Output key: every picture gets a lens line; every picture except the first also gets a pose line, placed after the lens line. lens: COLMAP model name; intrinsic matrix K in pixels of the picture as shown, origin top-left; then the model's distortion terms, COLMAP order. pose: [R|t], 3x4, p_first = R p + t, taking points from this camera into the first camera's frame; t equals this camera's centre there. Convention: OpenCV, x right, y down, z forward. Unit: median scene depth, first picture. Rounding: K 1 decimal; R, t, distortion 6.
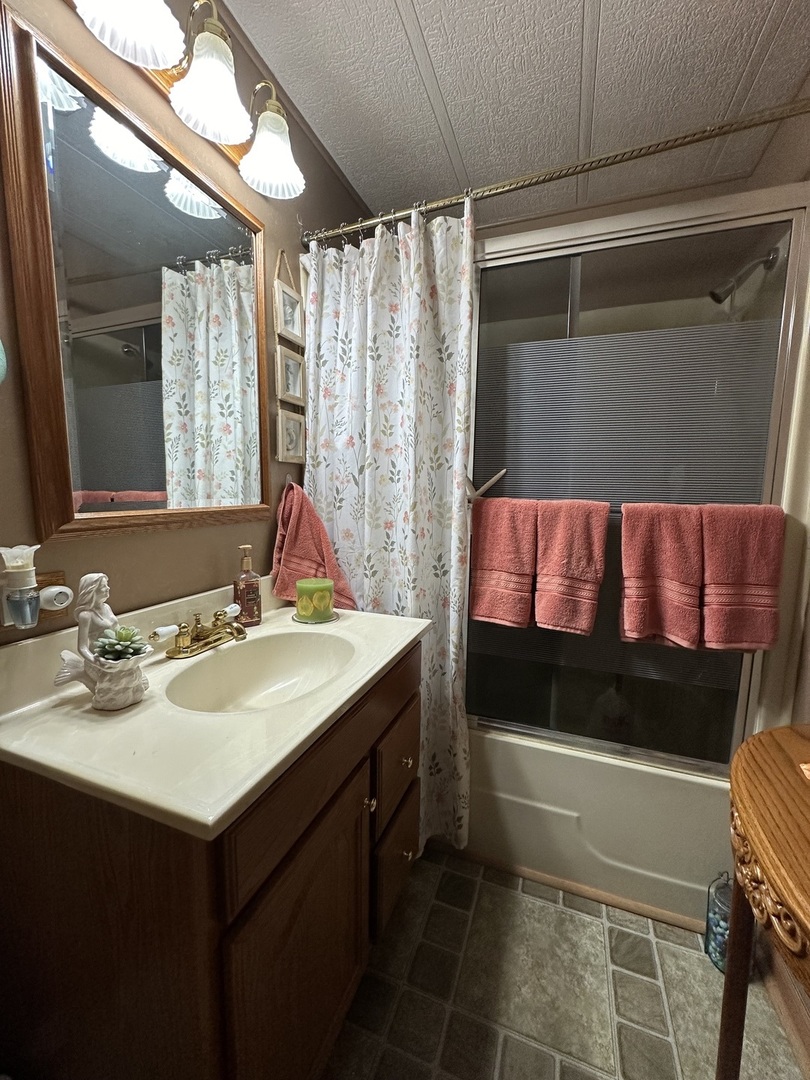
lens RADIAL K [[431.0, 0, 405.2], [0, 431.0, 539.8], [0, 0, 1]] dist [-0.004449, 0.001122]
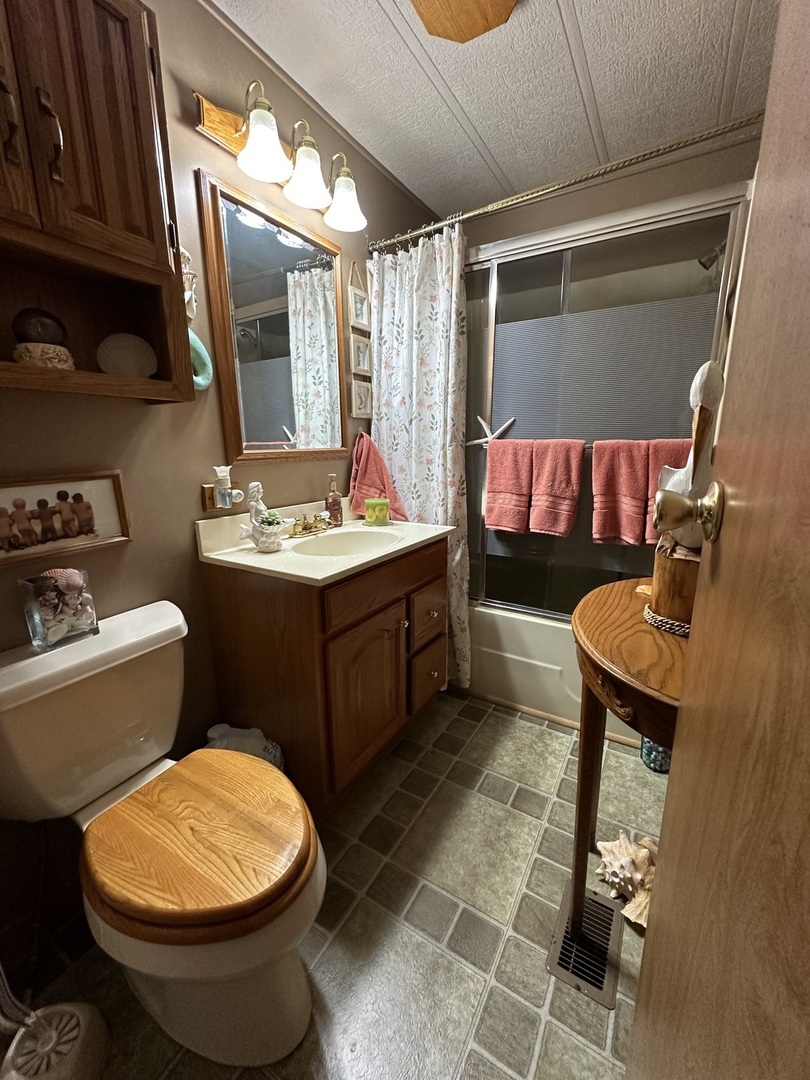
lens RADIAL K [[431.0, 0, 403.9], [0, 431.0, 541.6], [0, 0, 1]] dist [-0.004449, 0.001122]
pose [[0.981700, 0.021413, -0.189224, 0.159177], [-0.000903, 0.994171, 0.107814, 0.077564], [0.190430, -0.105670, 0.975997, -0.429923]]
